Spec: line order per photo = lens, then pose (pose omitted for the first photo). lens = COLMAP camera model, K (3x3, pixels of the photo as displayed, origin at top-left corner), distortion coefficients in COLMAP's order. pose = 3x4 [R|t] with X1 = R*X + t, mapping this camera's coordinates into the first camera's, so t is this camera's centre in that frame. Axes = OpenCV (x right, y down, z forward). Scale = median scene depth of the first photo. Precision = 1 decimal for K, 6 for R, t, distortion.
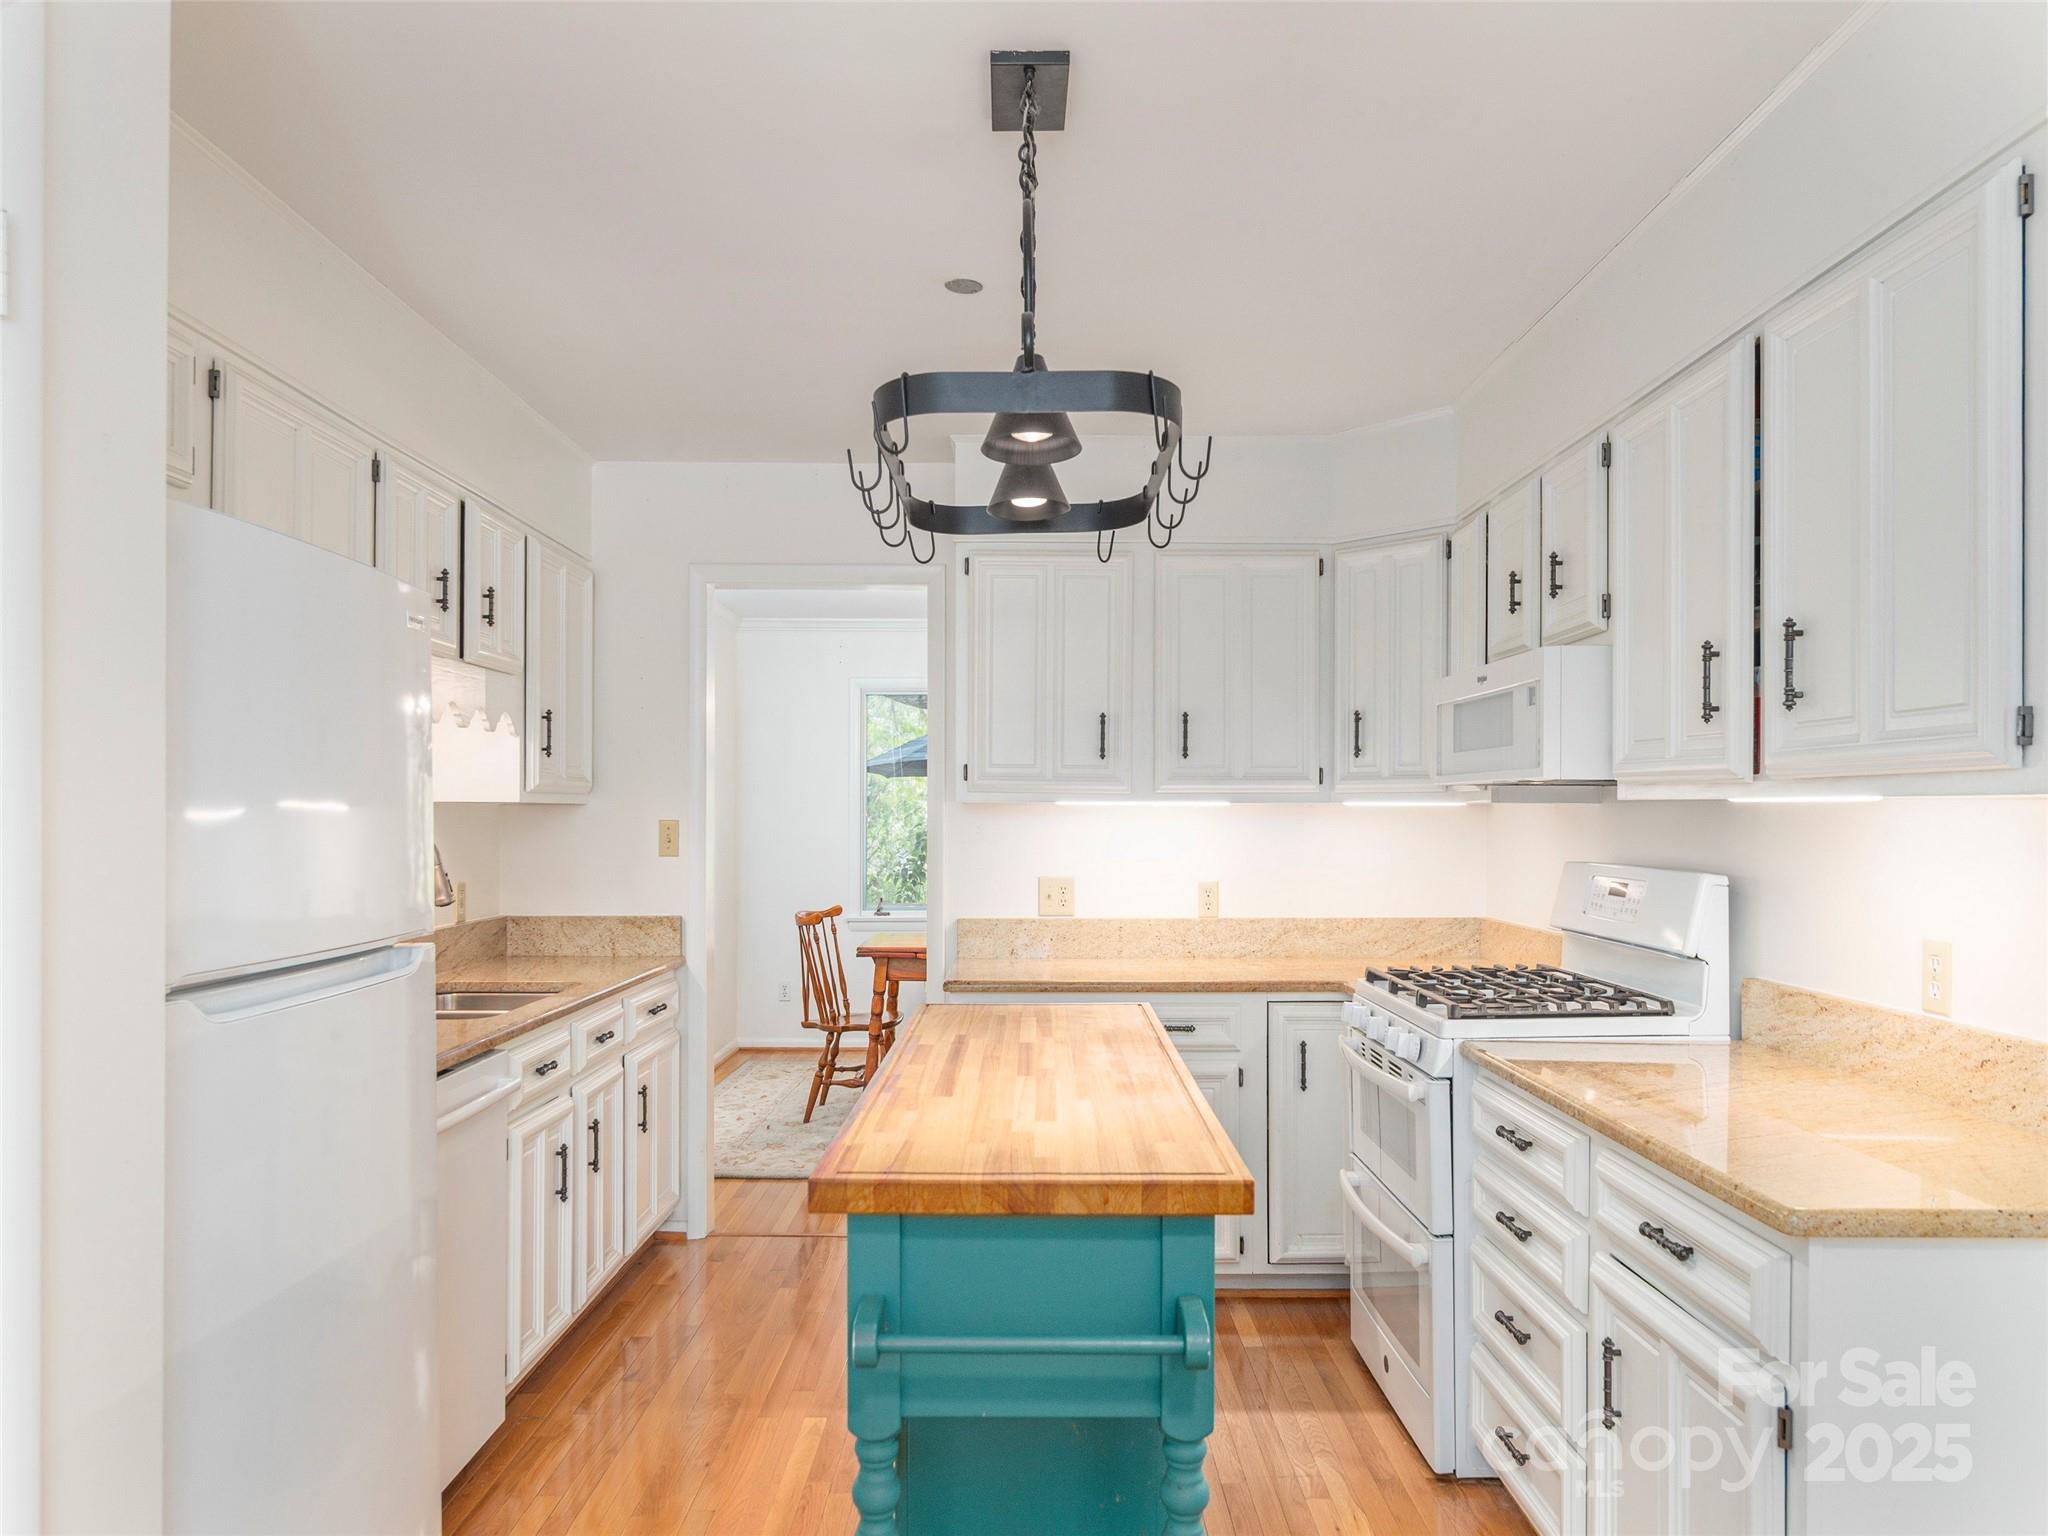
lens RADIAL K [[1366.6, 0, 1024.0], [0, 1366.6, 768.0], [0, 0, 1]] dist [-0.000598, -0.000033]
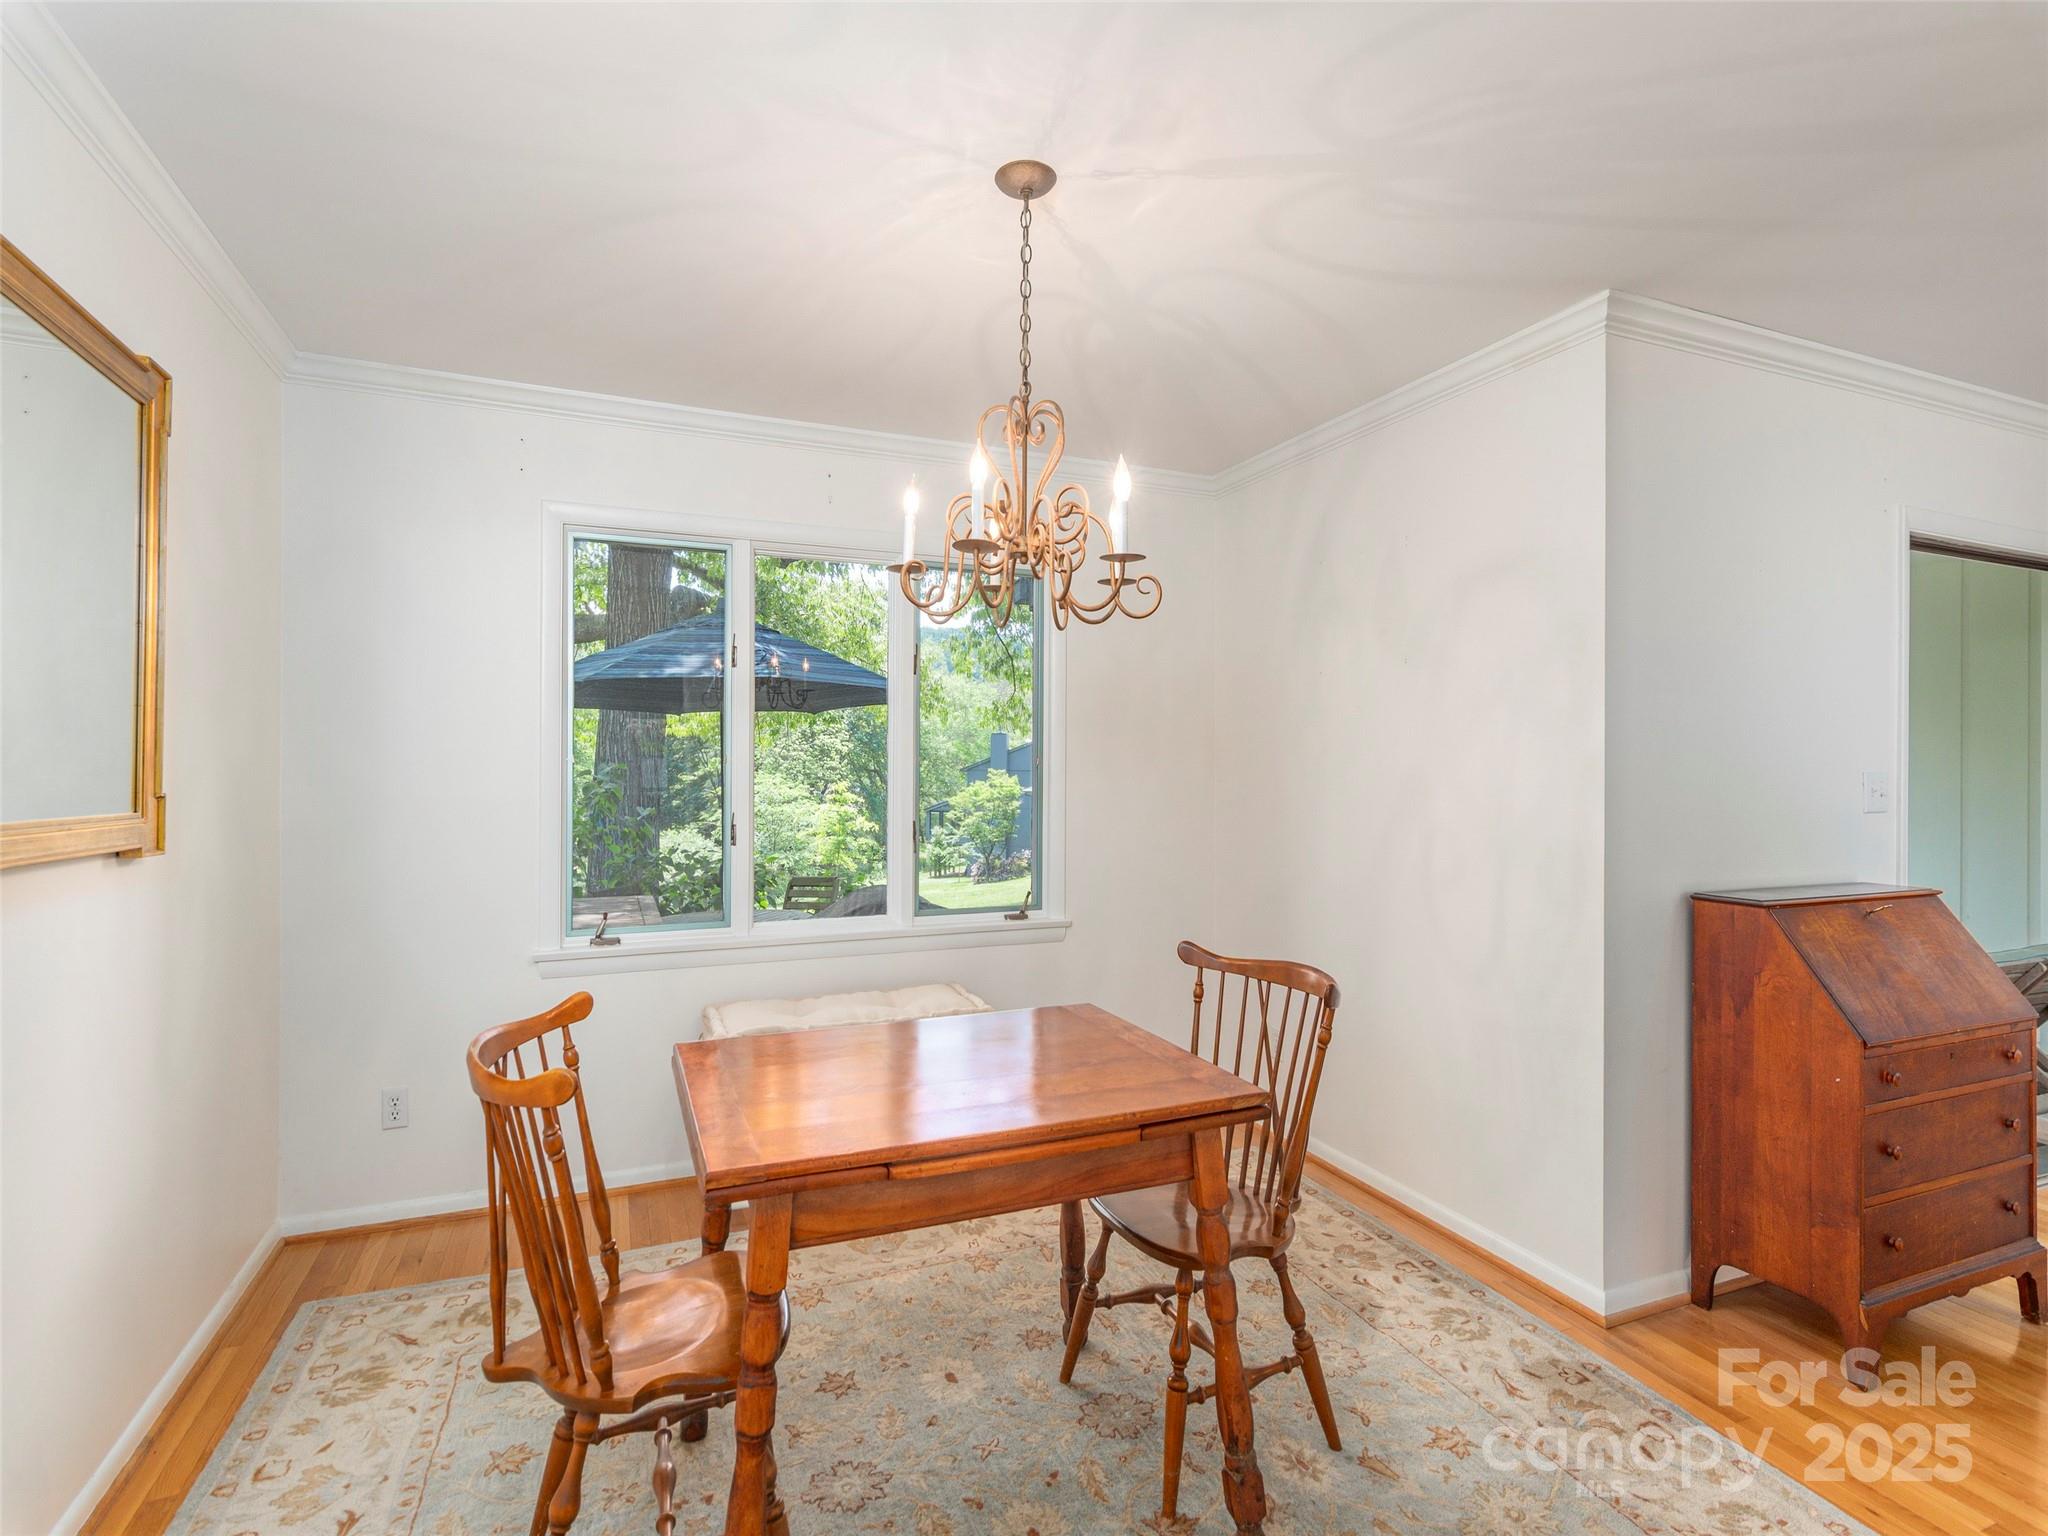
lens RADIAL K [[999.1, 0, 1018.5], [0, 999.1, 756.1], [0, 0, 1]] dist [0.009462, -0.002093]
pose [[0.921859, 0.009733, 0.387402, -0.135799], [-0.017871, 0.999689, 0.017409, 0.026004], [-0.387112, -0.022972, 0.921746, 0.706262]]
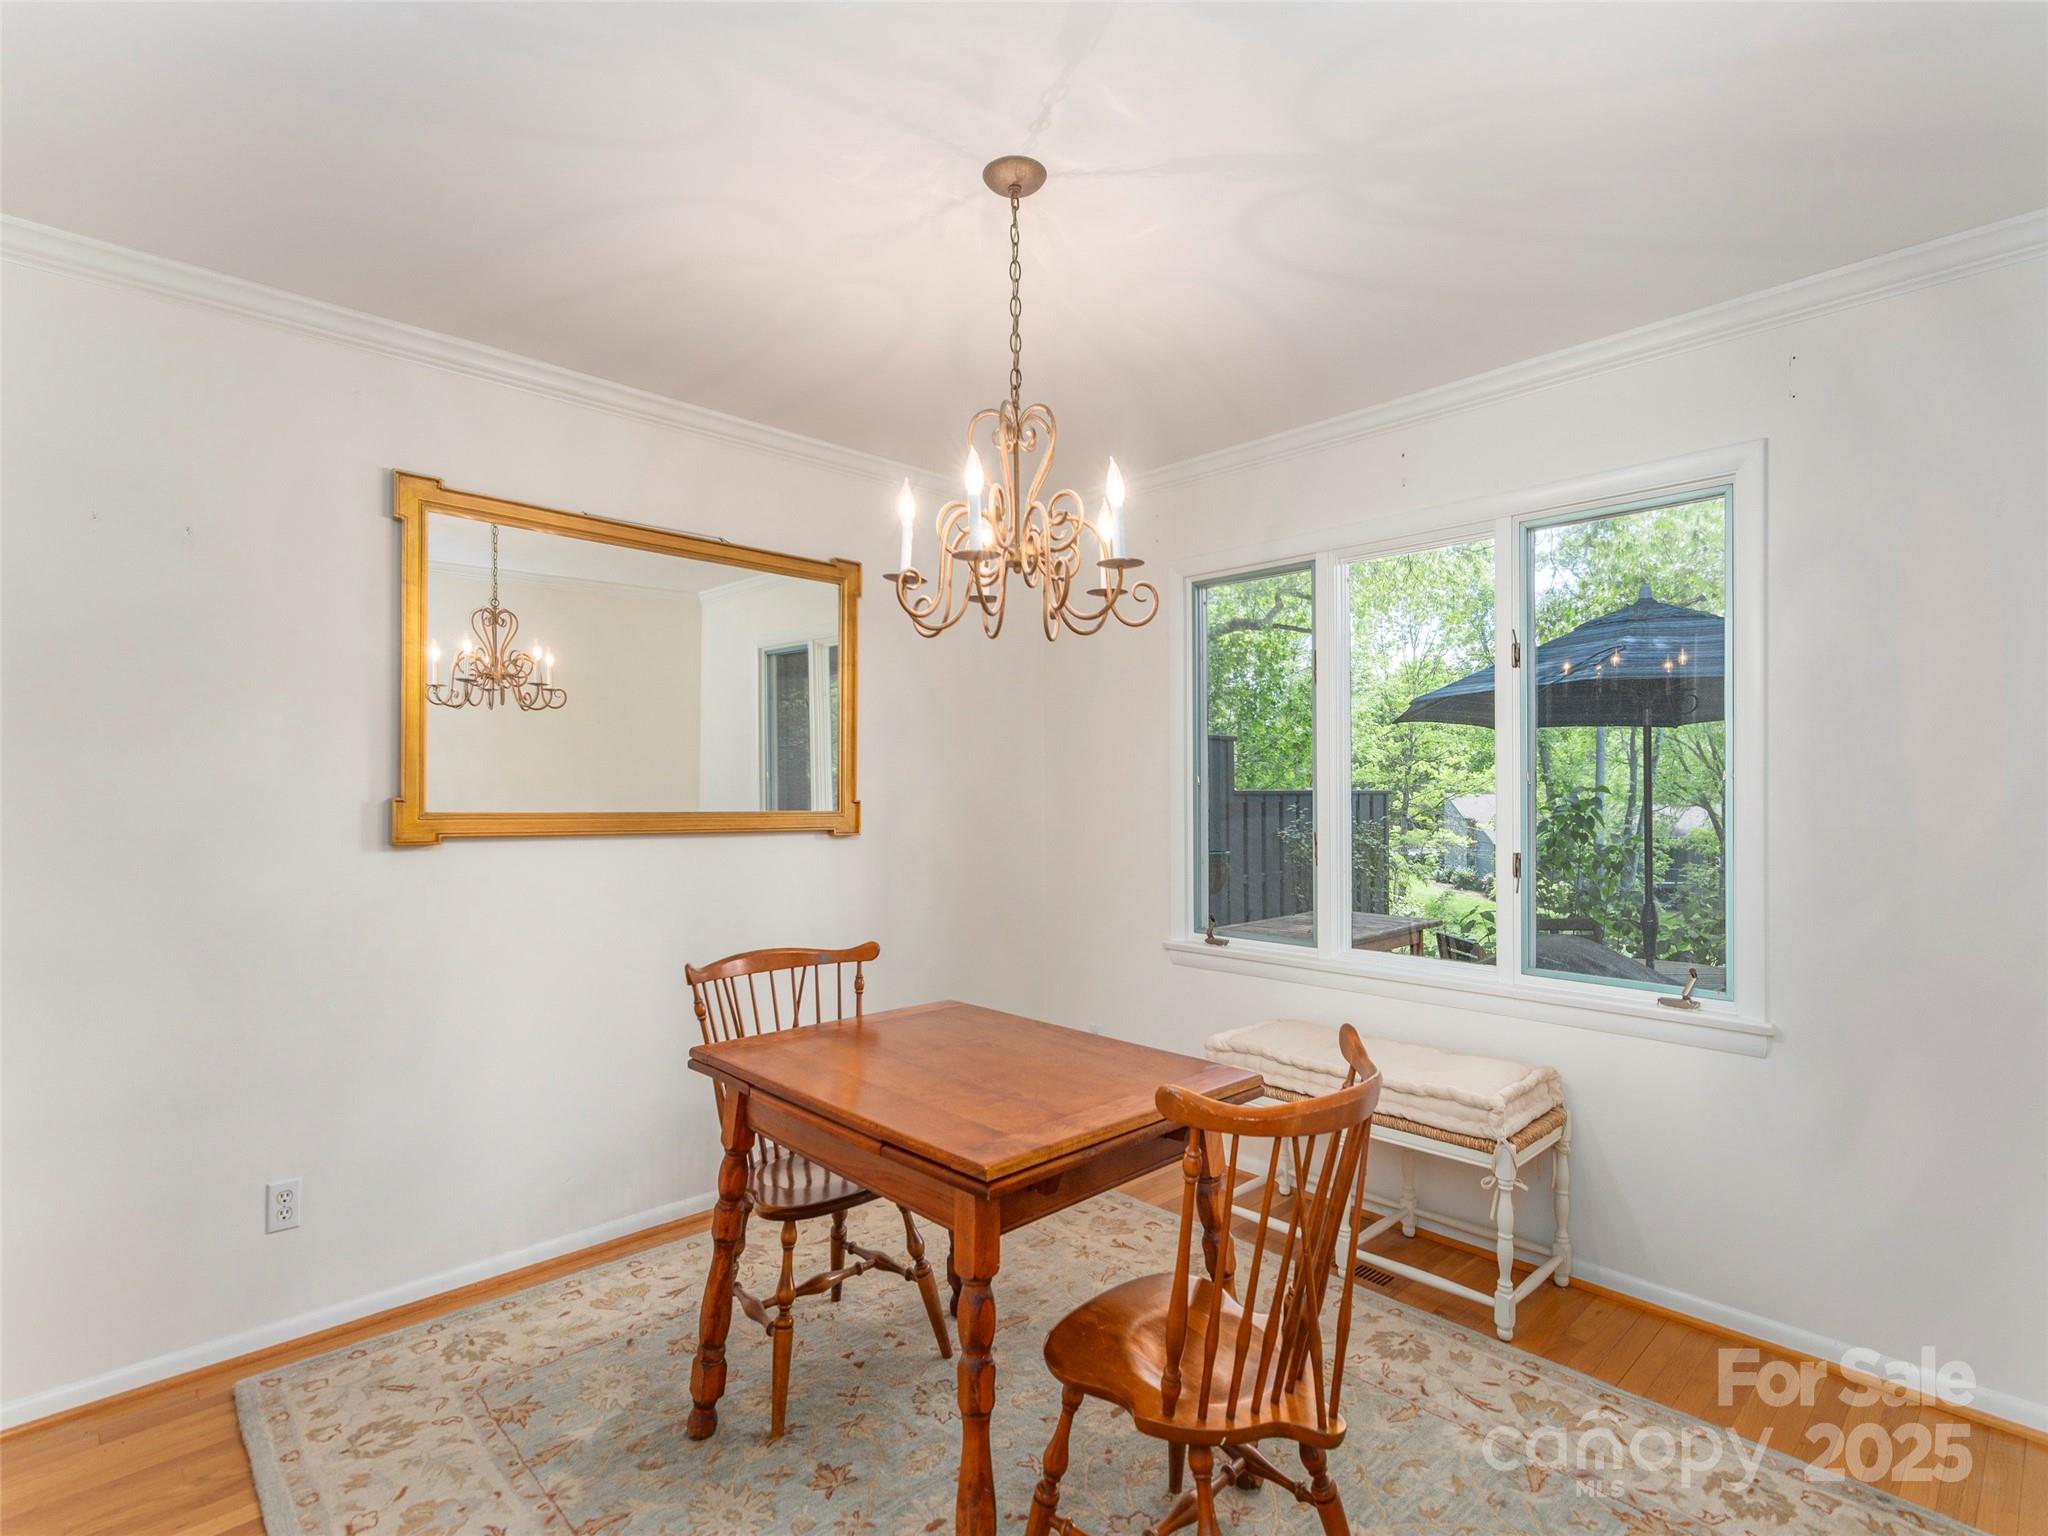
lens RADIAL K [[999.1, 0, 1018.5], [0, 999.1, 756.1], [0, 0, 1]] dist [0.009462, -0.002093]
pose [[0.698645, -0.019033, -0.715215, 0.204755], [0.017113, 0.999805, -0.009889, 0.030478], [0.715264, -0.005331, 0.698834, 0.777611]]
